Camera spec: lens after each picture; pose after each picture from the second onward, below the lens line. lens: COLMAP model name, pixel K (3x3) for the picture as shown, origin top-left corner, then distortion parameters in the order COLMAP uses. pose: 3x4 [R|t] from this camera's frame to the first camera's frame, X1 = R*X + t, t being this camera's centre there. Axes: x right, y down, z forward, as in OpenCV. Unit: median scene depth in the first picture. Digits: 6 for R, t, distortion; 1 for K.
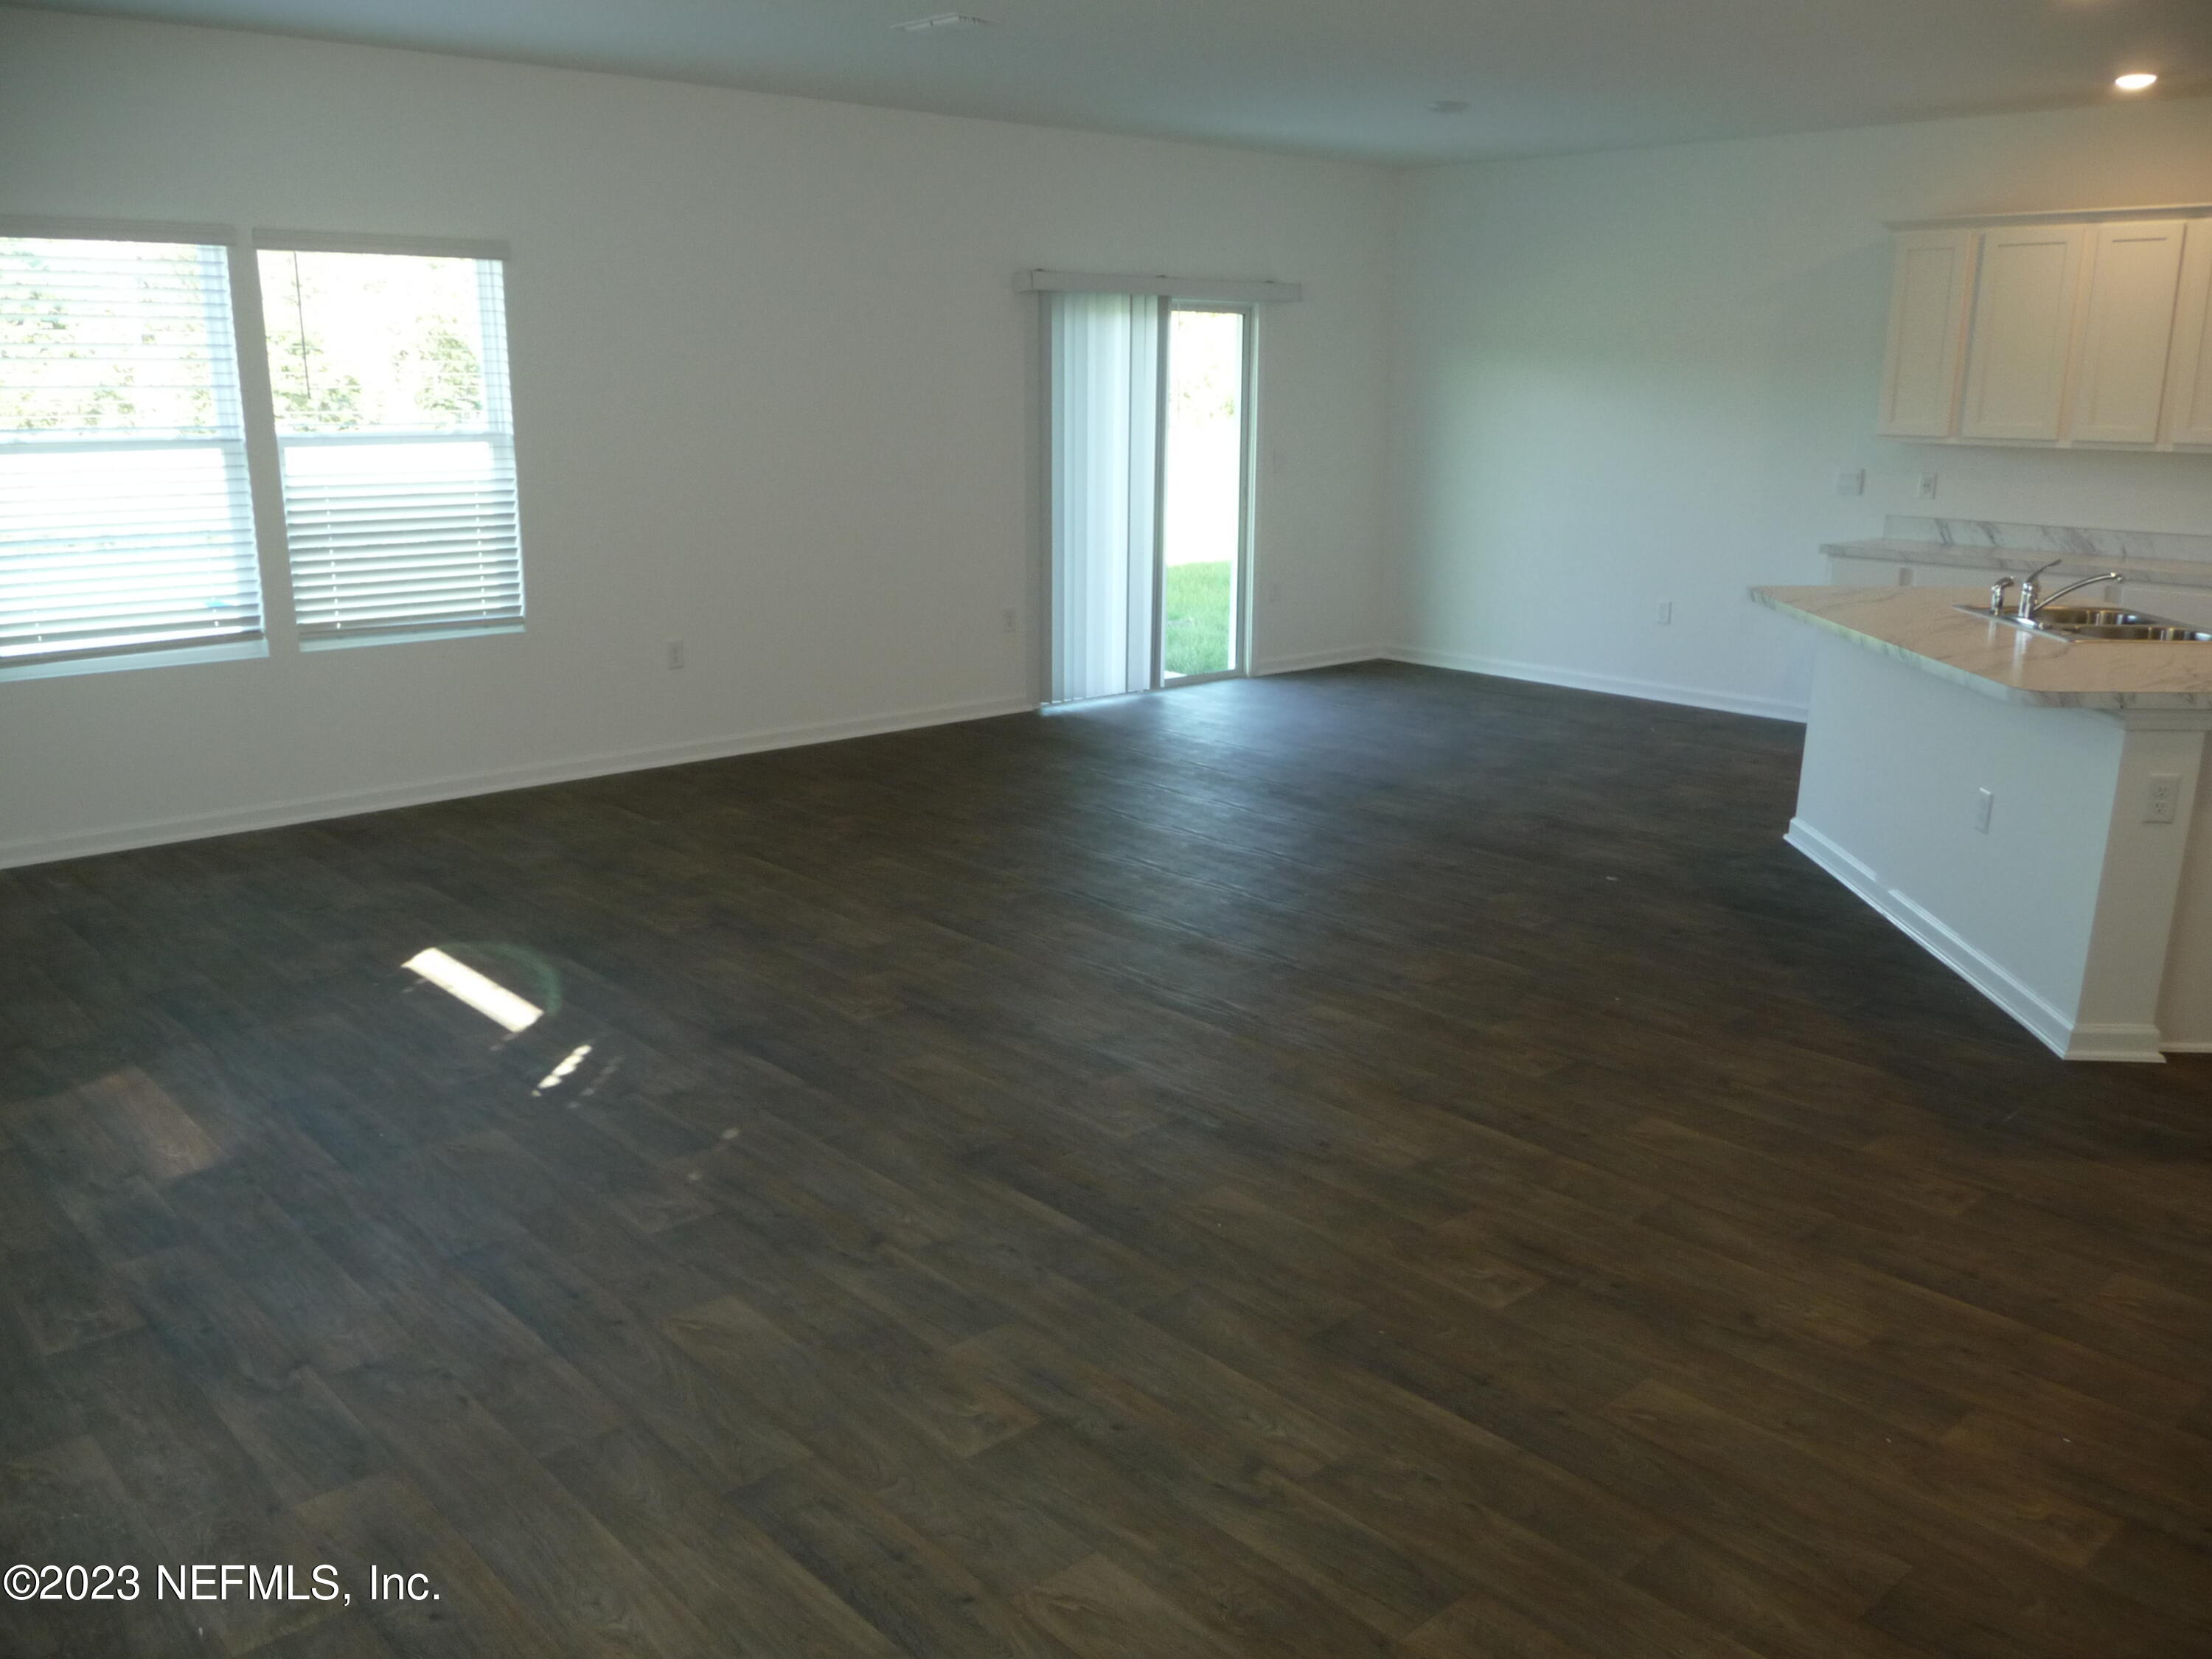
lens RADIAL K [[1815.6, 0, 1099.2], [0, 1815.6, 814.6], [0, 0, 1]] dist [-0.009712, -0.004352]
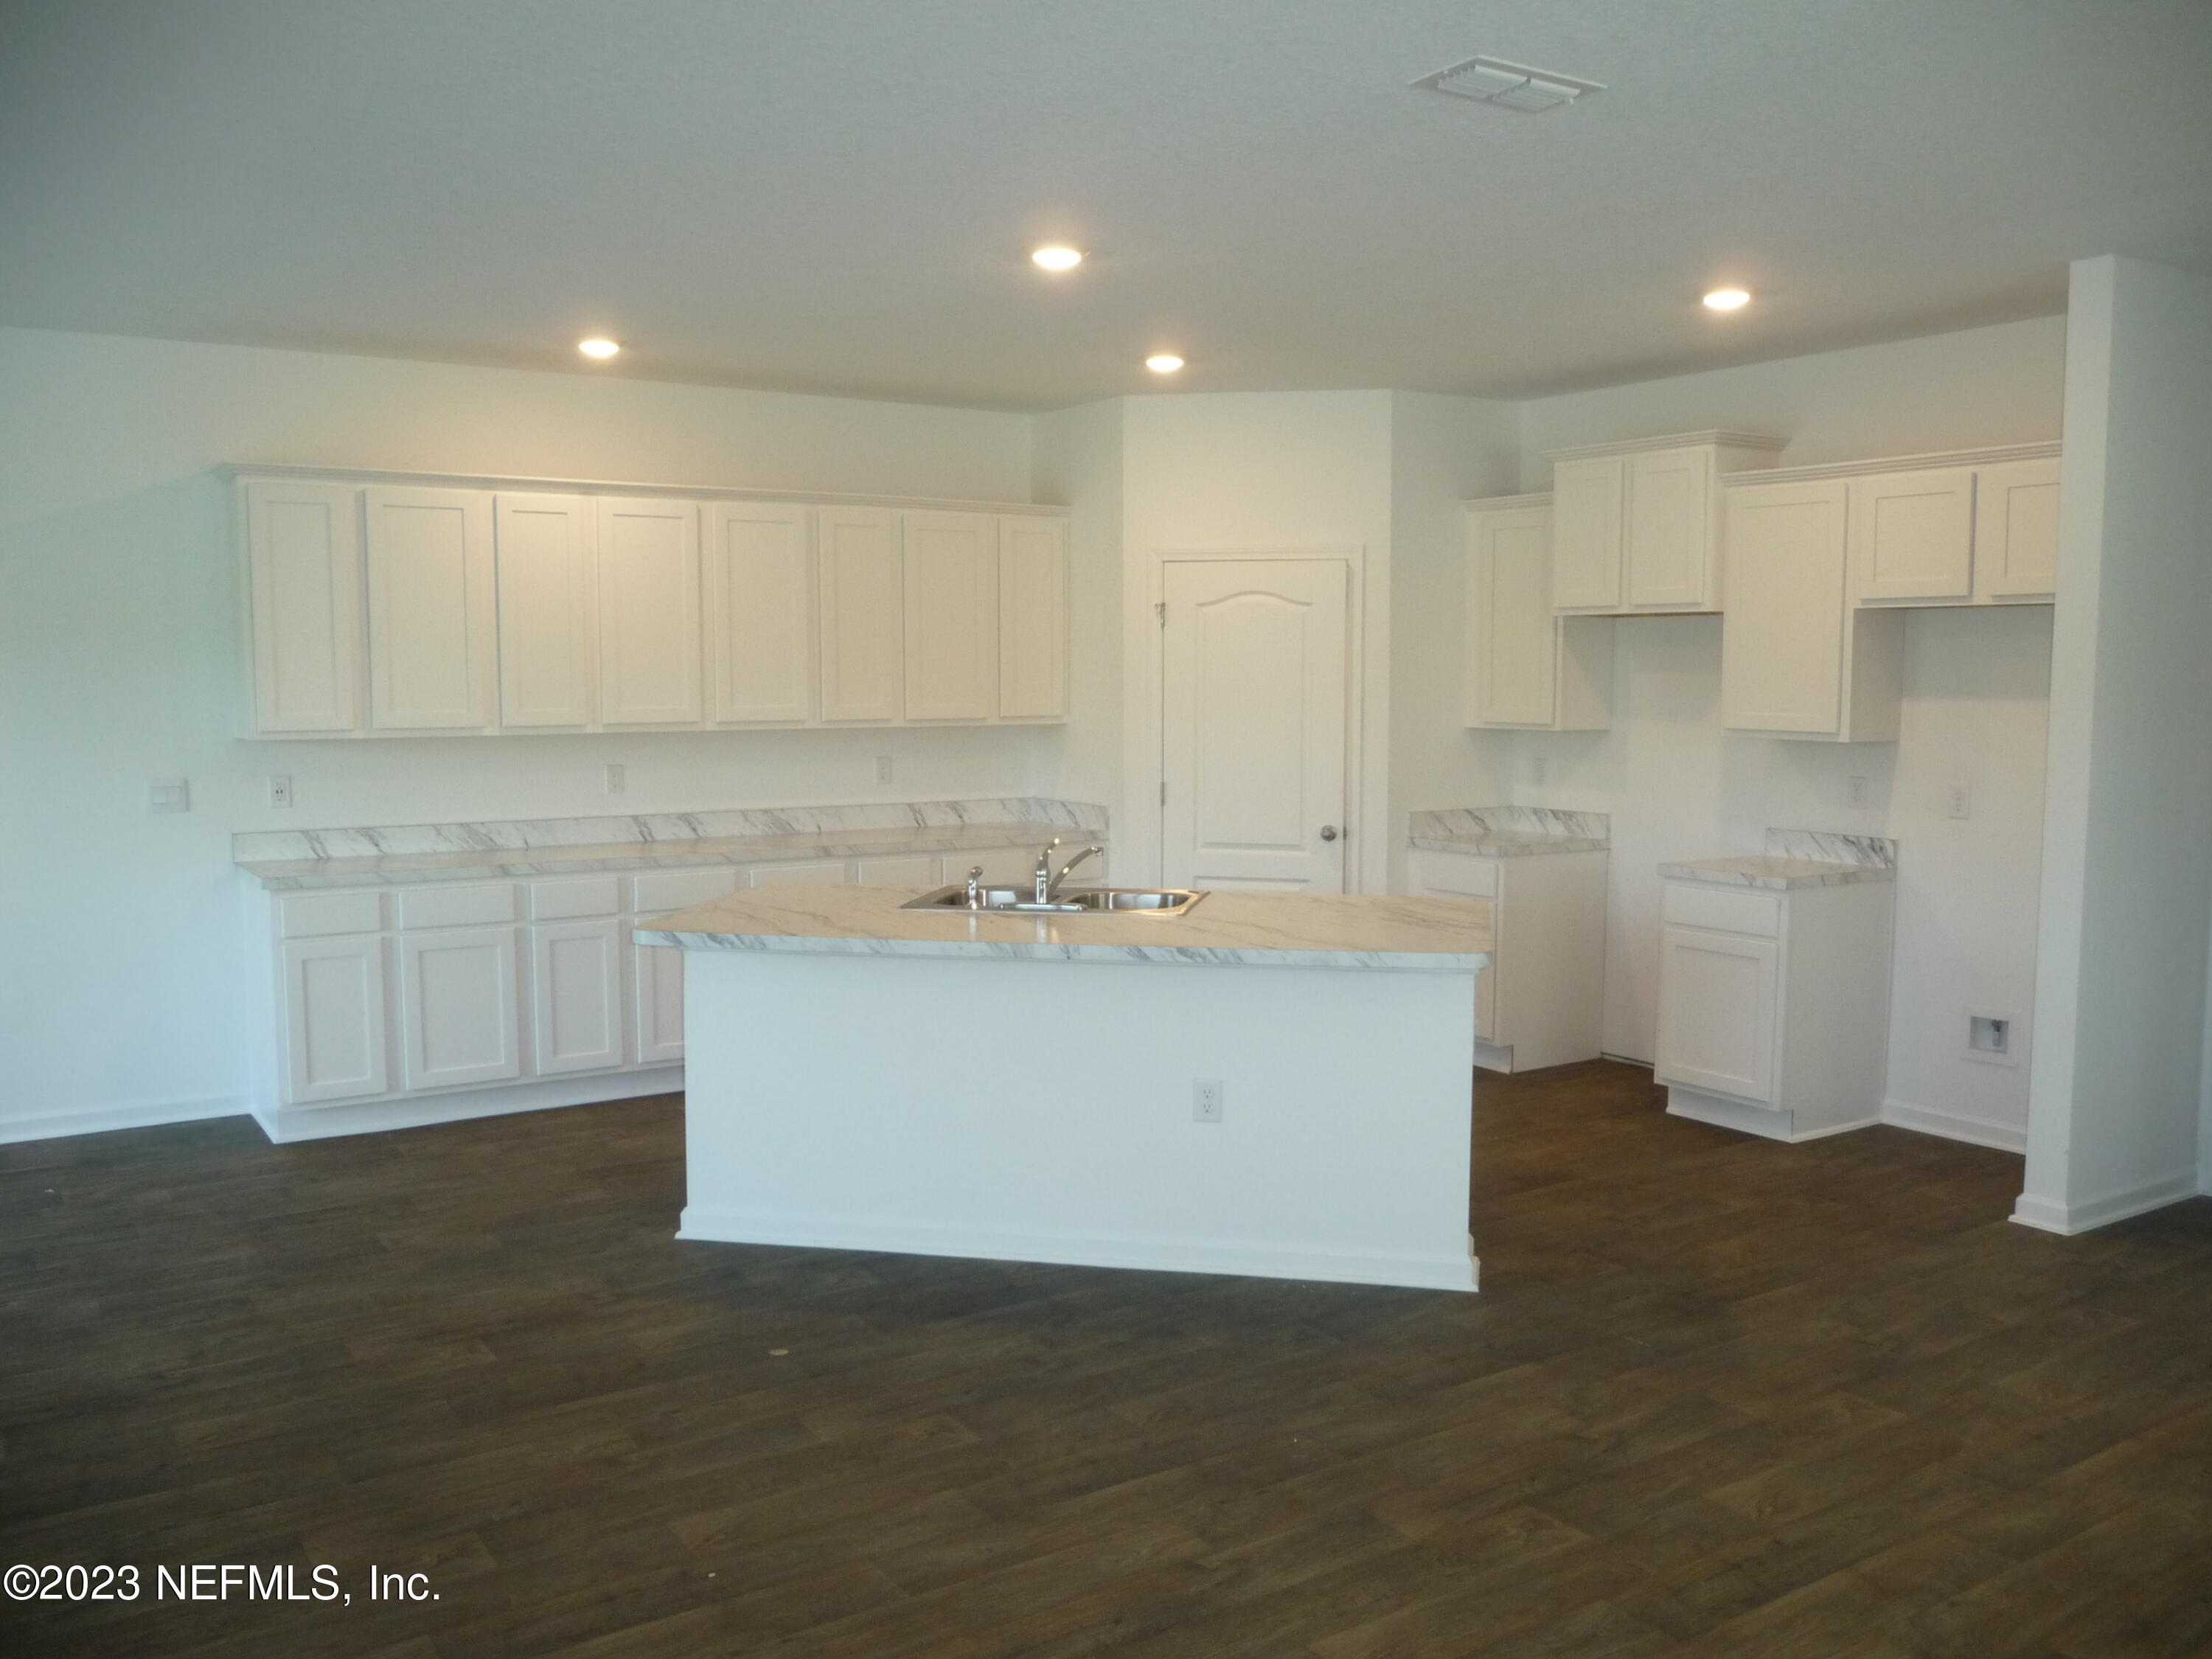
lens RADIAL K [[1815.6, 0, 1108.8], [0, 1815.6, 825.9], [0, 0, 1]] dist [-0.009712, -0.004352]
pose [[0.148198, -0.092094, 0.984660, -0.341670], [0.234619, 0.970504, 0.055458, -0.157845], [-0.960724, 0.222801, 0.165434, 0.655733]]
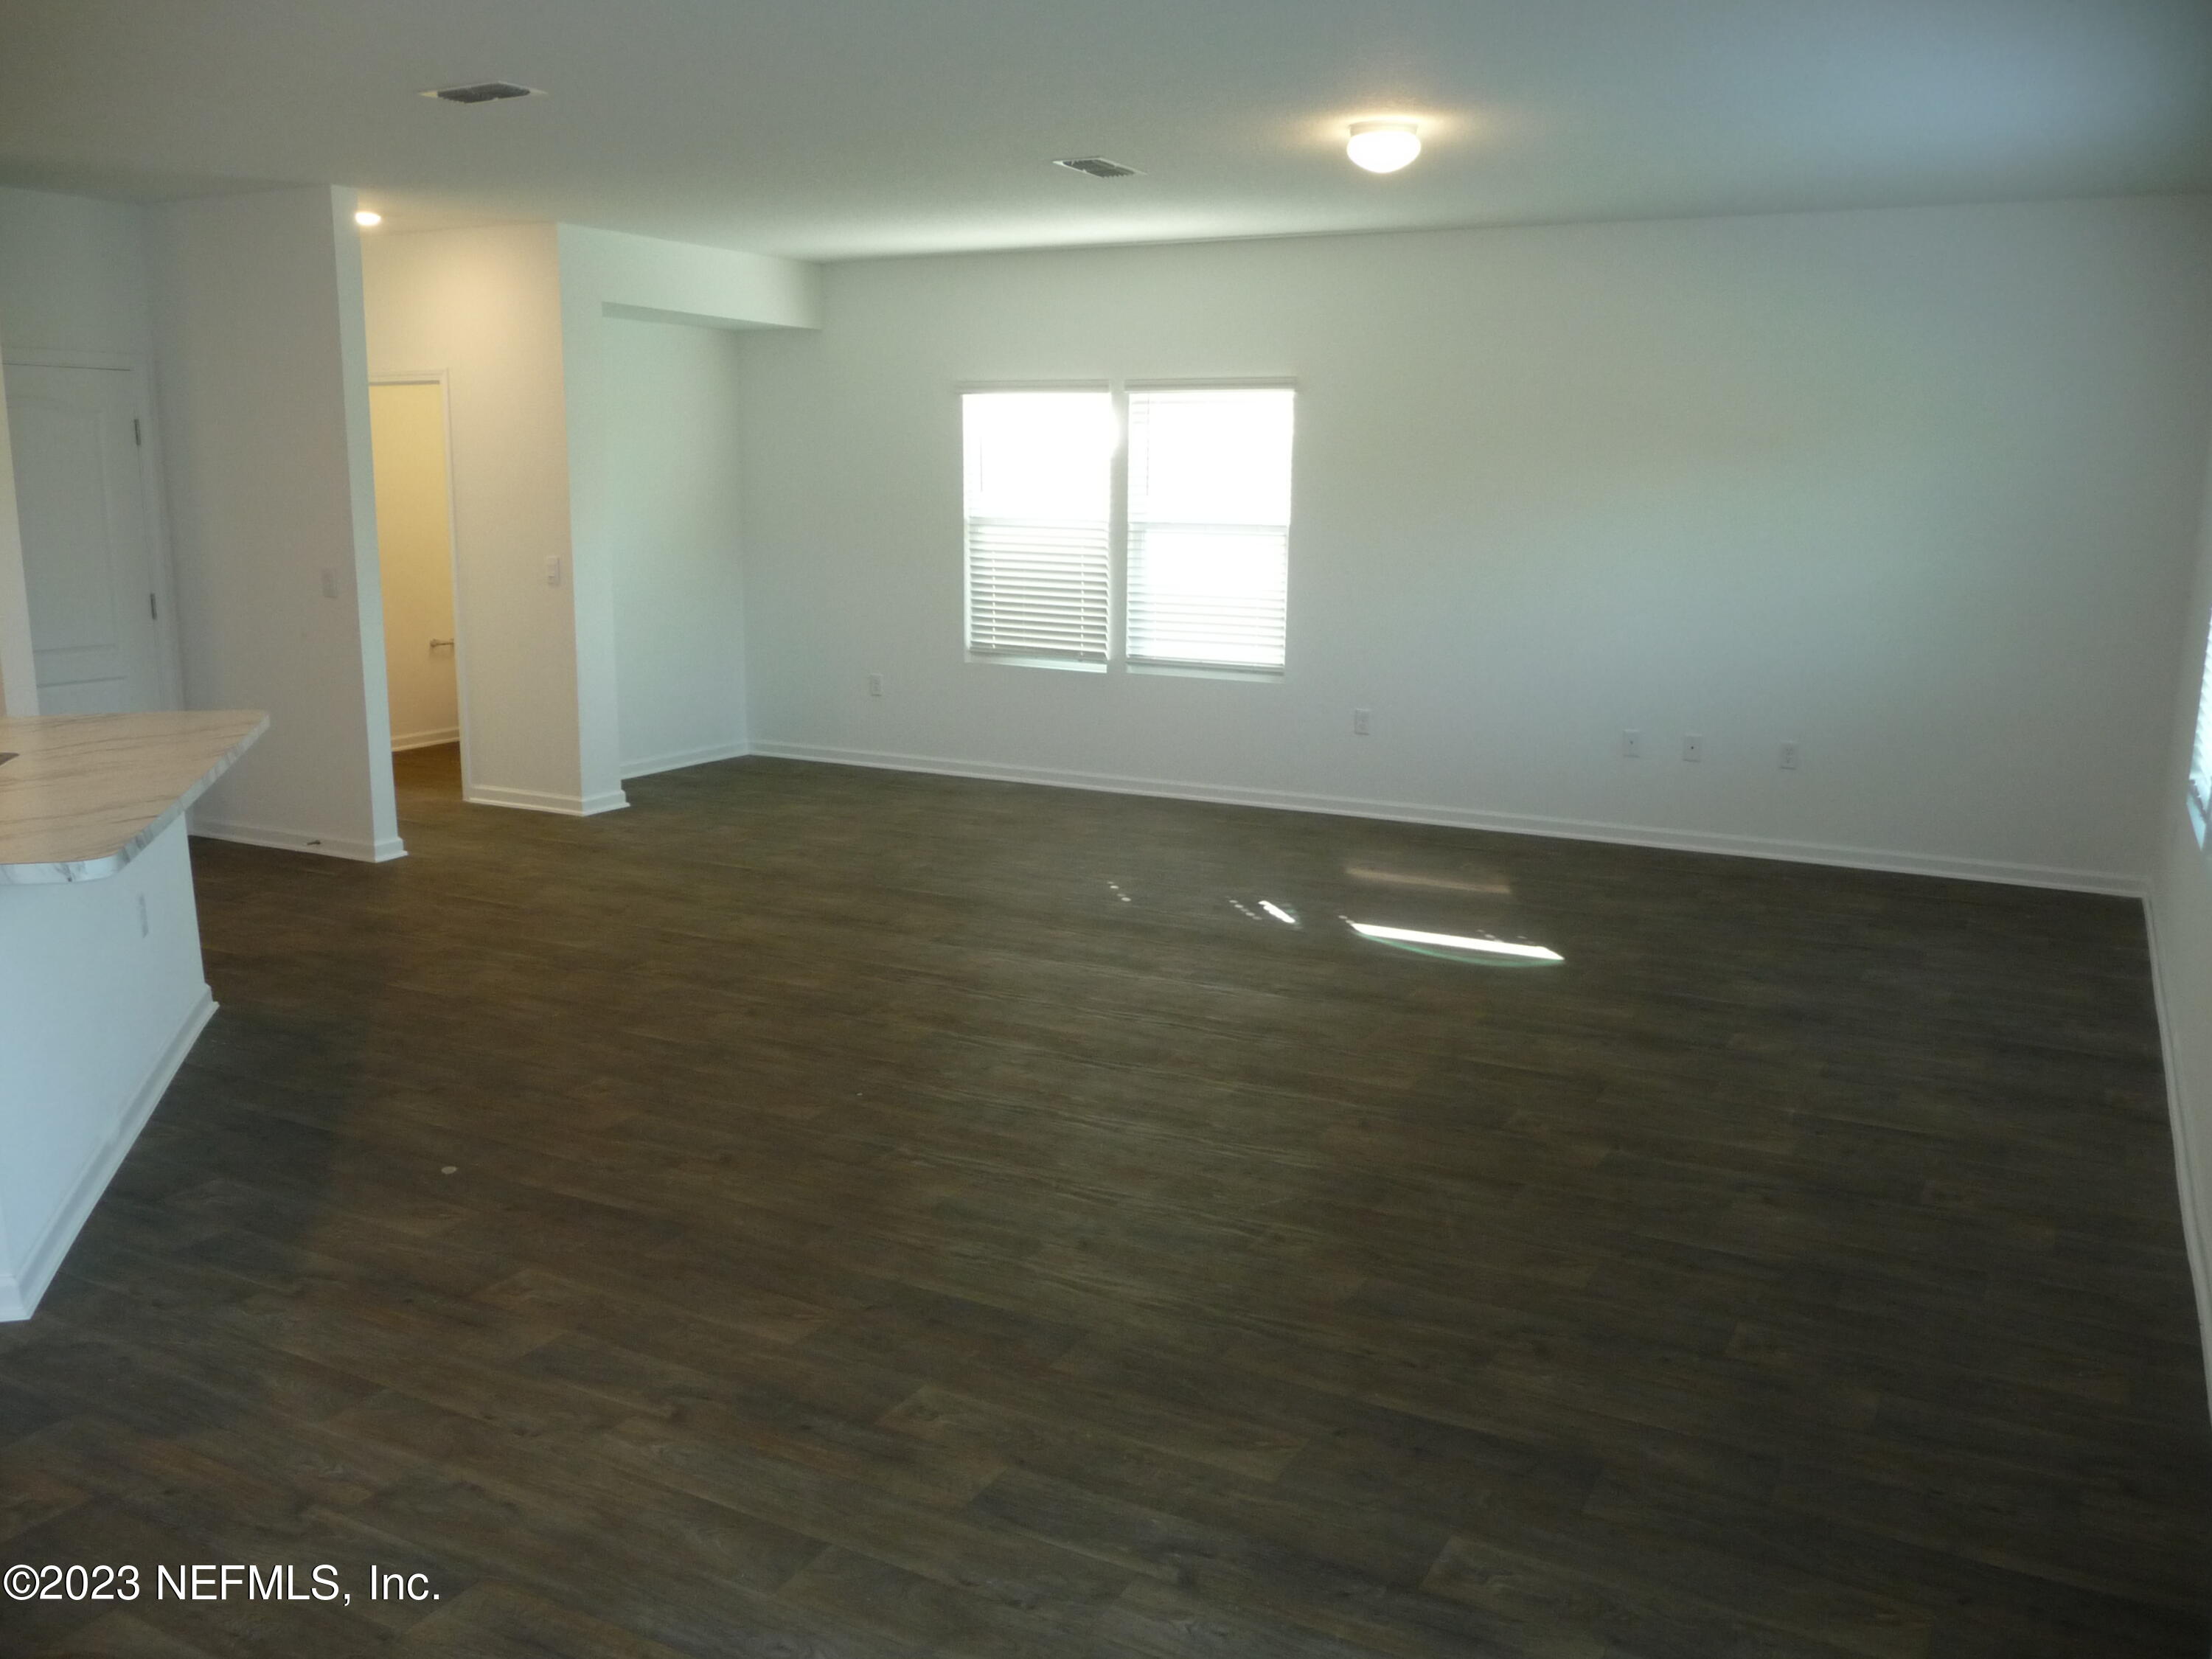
lens RADIAL K [[1815.6, 0, 1094.2], [0, 1815.6, 840.9], [0, 0, 1]] dist [-0.009712, -0.004352]
pose [[-0.940537, 0.051303, -0.335795, 0.254160], [-0.093682, 0.911020, 0.401580, -0.356025], [0.326518, 0.409159, -0.852042, 1.495268]]
